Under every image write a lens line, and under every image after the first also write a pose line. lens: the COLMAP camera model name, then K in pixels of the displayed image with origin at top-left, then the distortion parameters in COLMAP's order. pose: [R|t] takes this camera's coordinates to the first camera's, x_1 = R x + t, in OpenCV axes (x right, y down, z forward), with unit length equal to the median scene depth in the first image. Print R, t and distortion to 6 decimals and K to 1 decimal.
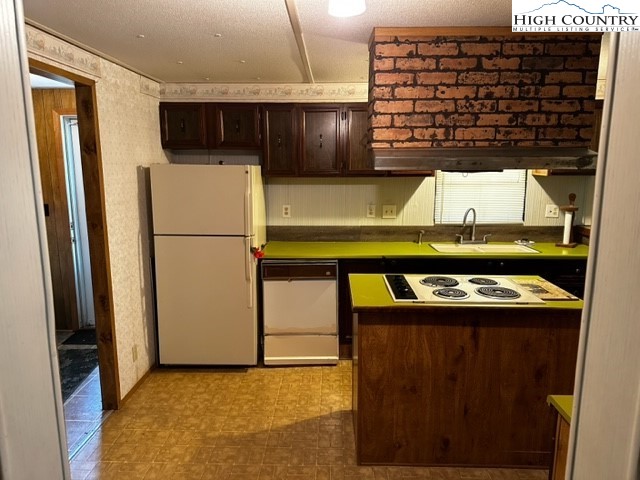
lens RADIAL K [[447.6, 0, 317.9], [0, 447.6, 241.2], [0, 0, 1]] dist [0.044375, -0.051985]
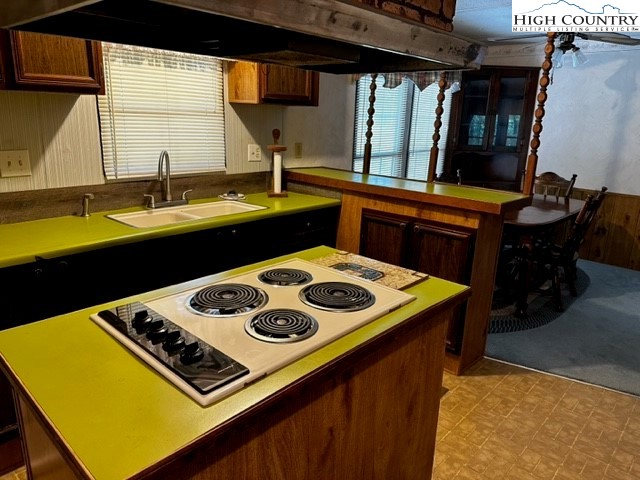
lens RADIAL K [[447.6, 0, 317.9], [0, 447.6, 241.2], [0, 0, 1]] dist [0.044375, -0.051985]
pose [[0.659655, -0.177884, 0.730214, -0.005698], [0.096135, 0.983577, 0.152759, -0.024006], [-0.745395, -0.030569, 0.665922, 0.396983]]
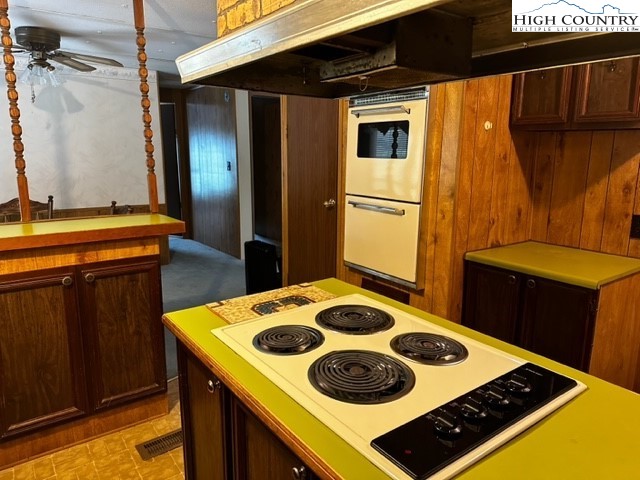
lens RADIAL K [[447.6, 0, 317.9], [0, 447.6, 241.2], [0, 0, 1]] dist [0.044375, -0.051985]
pose [[-0.619067, -0.156558, 0.769575, 0.013530], [0.130755, 0.945703, 0.297571, -0.087300], [-0.774376, 0.284842, -0.564983, 0.803401]]
